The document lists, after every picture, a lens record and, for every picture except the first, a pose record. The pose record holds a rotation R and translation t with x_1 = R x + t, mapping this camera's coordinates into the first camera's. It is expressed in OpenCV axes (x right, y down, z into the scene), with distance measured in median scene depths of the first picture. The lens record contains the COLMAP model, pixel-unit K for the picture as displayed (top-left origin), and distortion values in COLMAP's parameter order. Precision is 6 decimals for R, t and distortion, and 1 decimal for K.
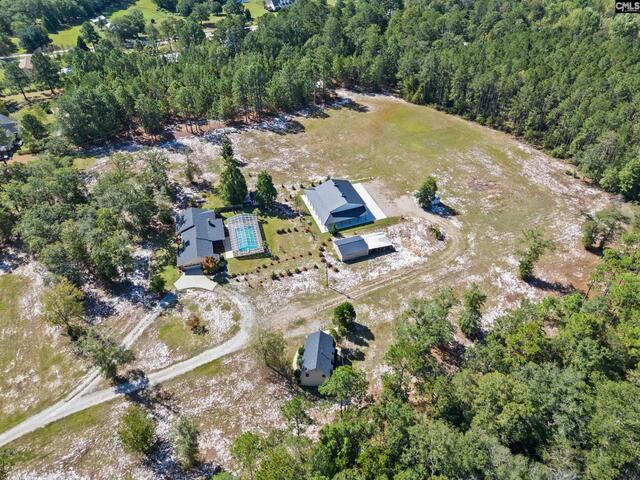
lens RADIAL K [[471.4, 0, 320.5], [0, 471.4, 237.6], [0, 0, 1]] dist [0.055046, -0.037241]
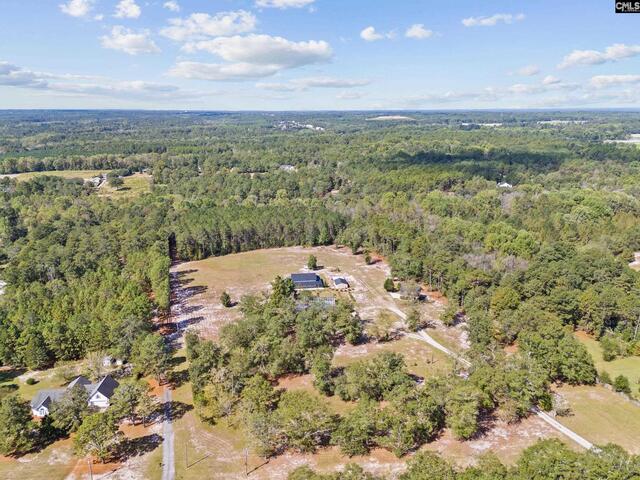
lens RADIAL K [[471.4, 0, 318.3], [0, 471.4, 237.3], [0, 0, 1]] dist [0.055046, -0.037241]
pose [[0.224533, -0.234689, 0.945783, -1.827977], [0.620447, 0.782842, 0.046959, -0.290502], [-0.751419, 0.576264, 0.321386, 0.320666]]
